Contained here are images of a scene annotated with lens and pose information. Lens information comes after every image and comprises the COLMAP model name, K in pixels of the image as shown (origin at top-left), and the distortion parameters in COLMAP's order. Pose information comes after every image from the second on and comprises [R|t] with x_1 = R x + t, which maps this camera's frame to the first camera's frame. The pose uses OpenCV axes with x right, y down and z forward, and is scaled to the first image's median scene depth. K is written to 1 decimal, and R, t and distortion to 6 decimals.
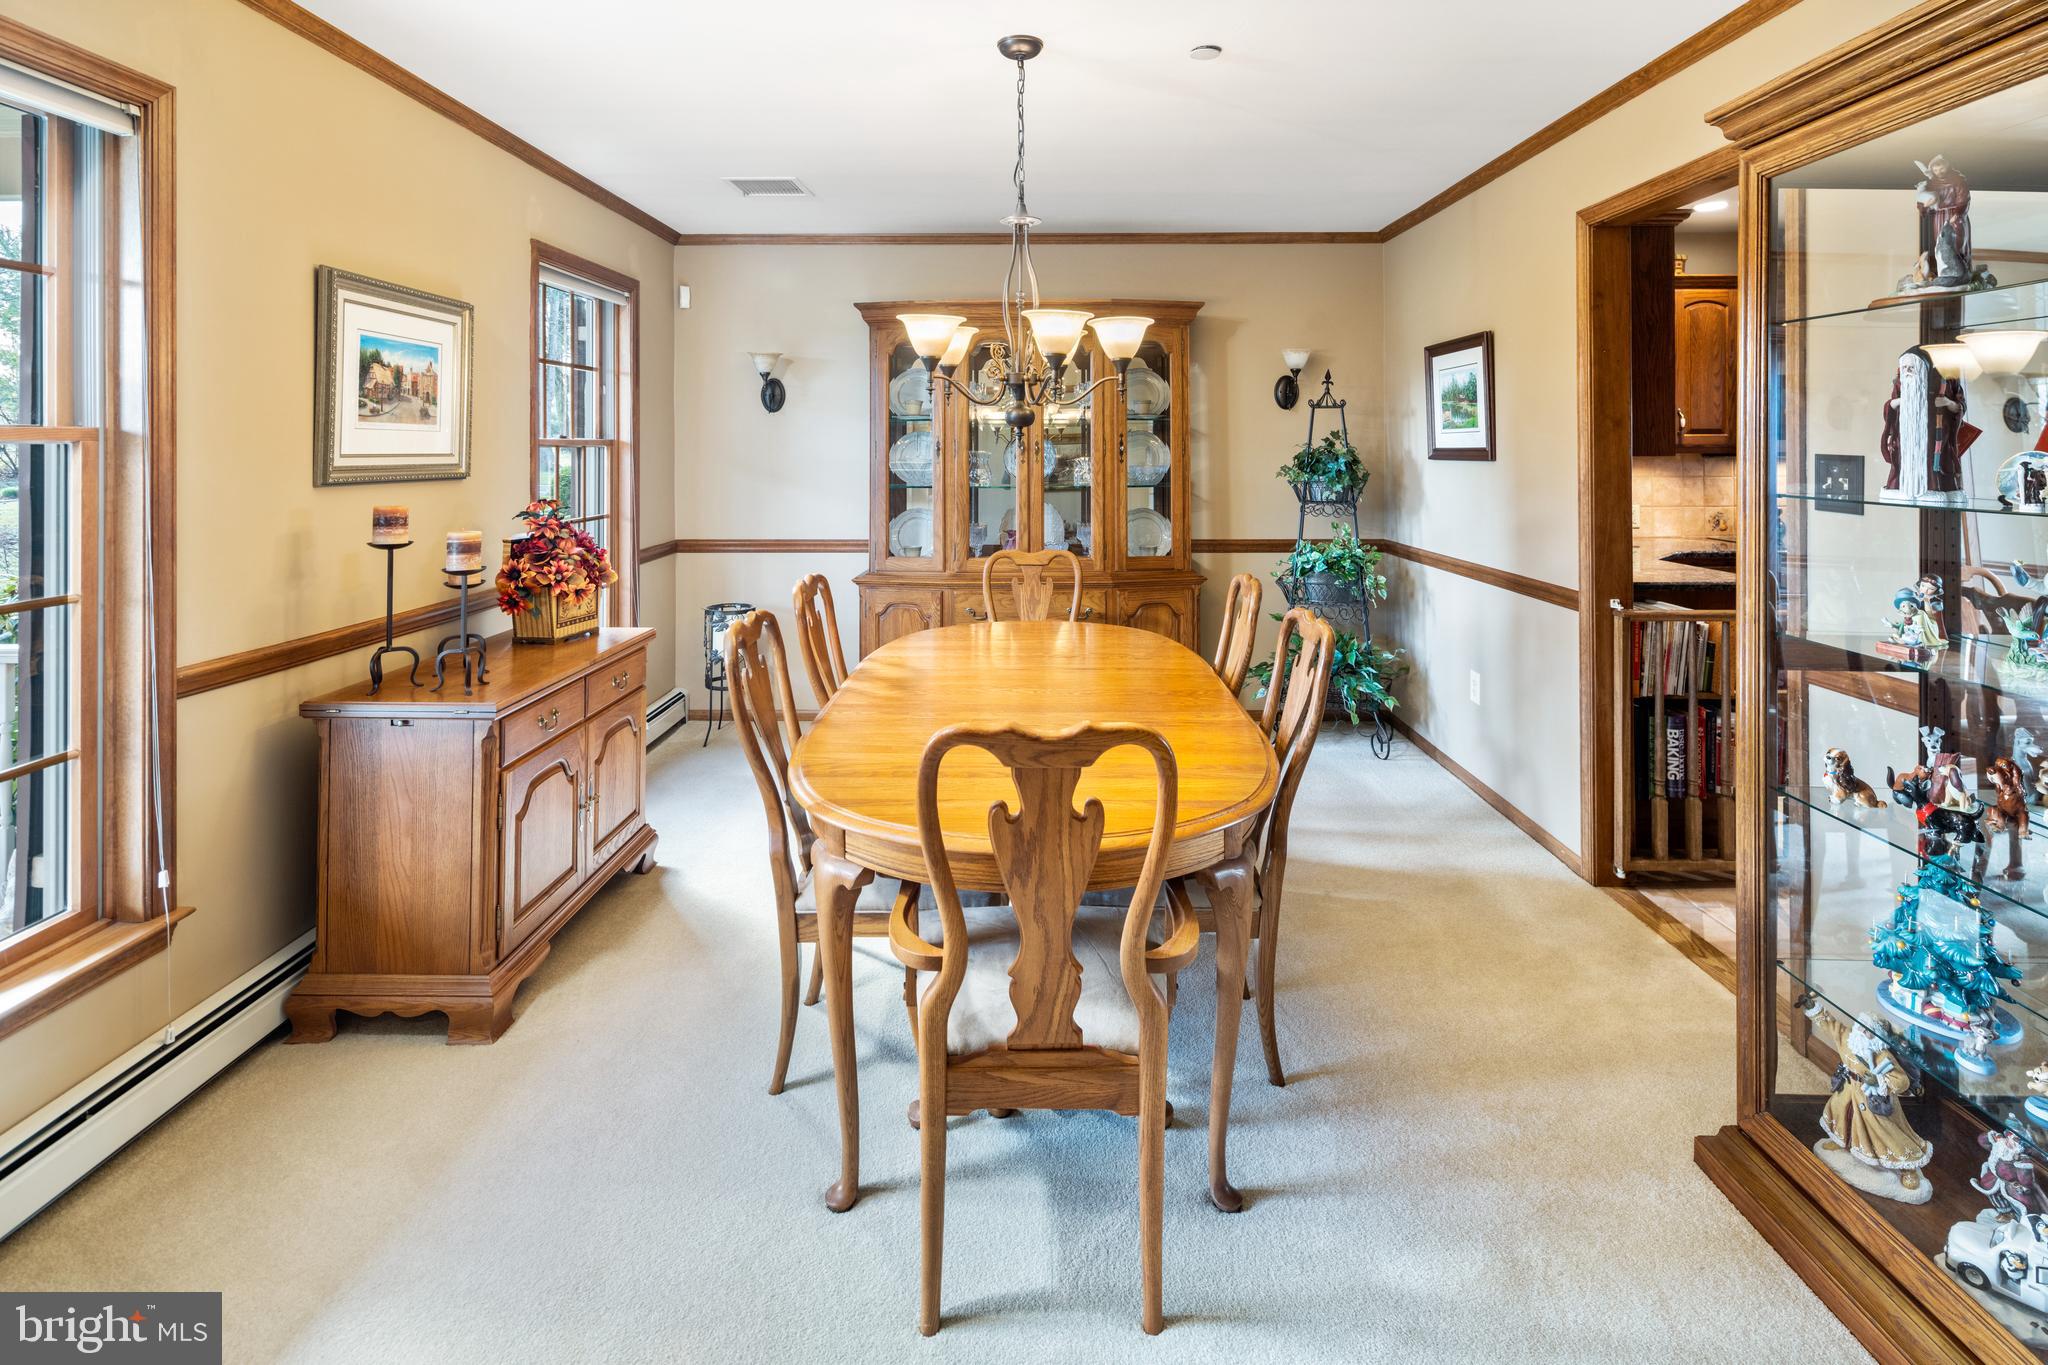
lens RADIAL K [[1008.9, 0, 1028.7], [0, 1008.9, 429.5], [0, 0, 1]] dist [0.002134, -0.001040]
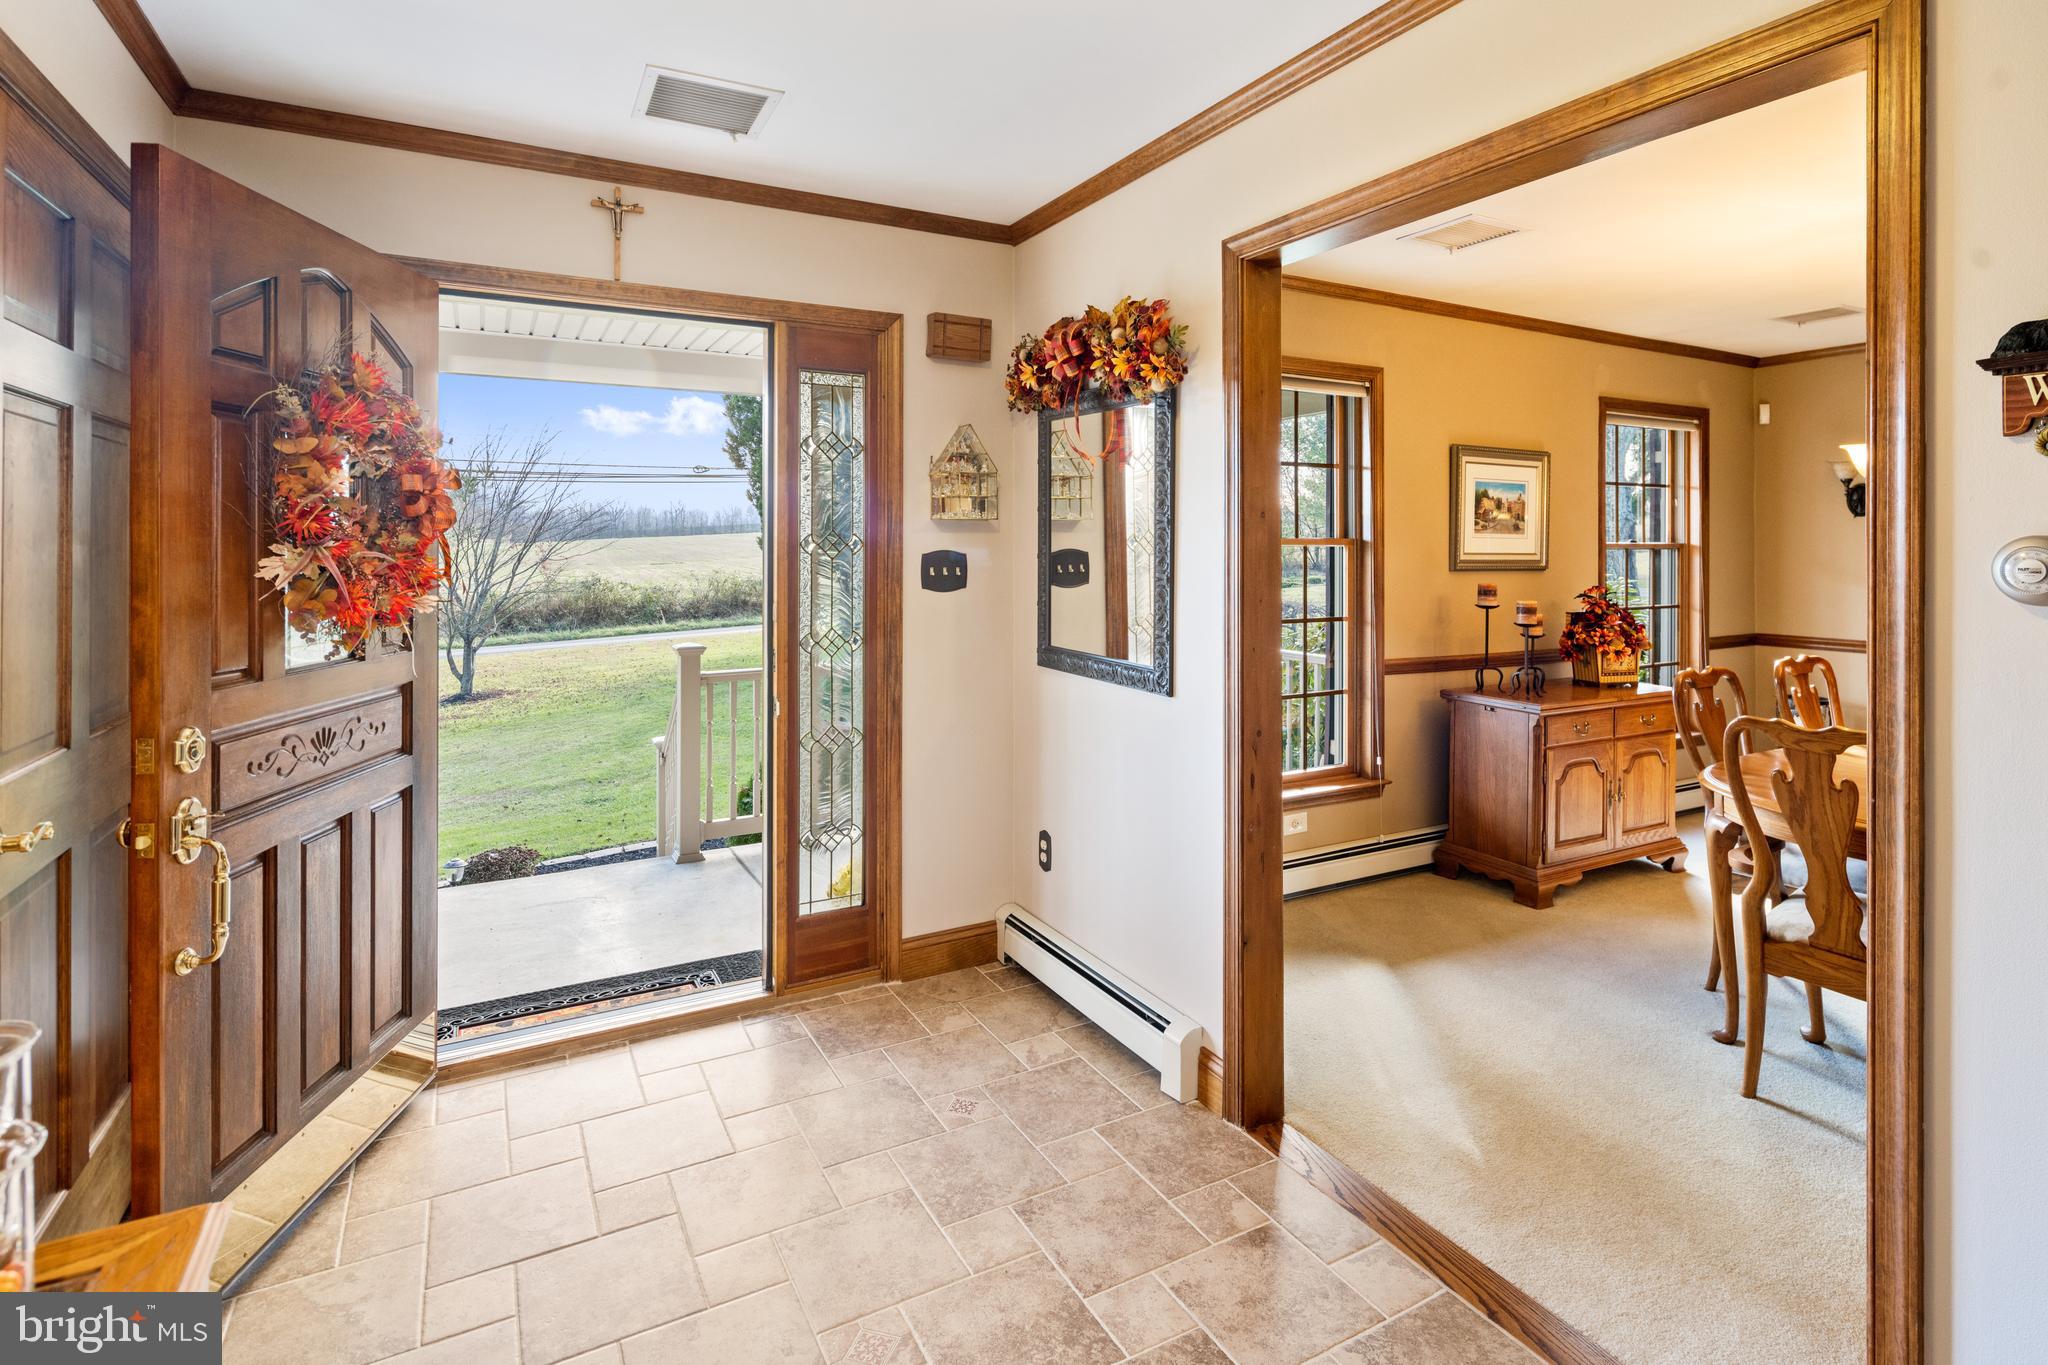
lens RADIAL K [[1004.1, 0, 1032.2], [0, 1004.1, 568.3], [0, 0, 1]] dist [-0.000948, -0.000994]
pose [[0.490764, 0.021333, -0.871031, 0.454379], [0.010062, 0.999495, 0.030148, -0.007938], [0.871234, -0.023560, 0.490302, -0.484328]]
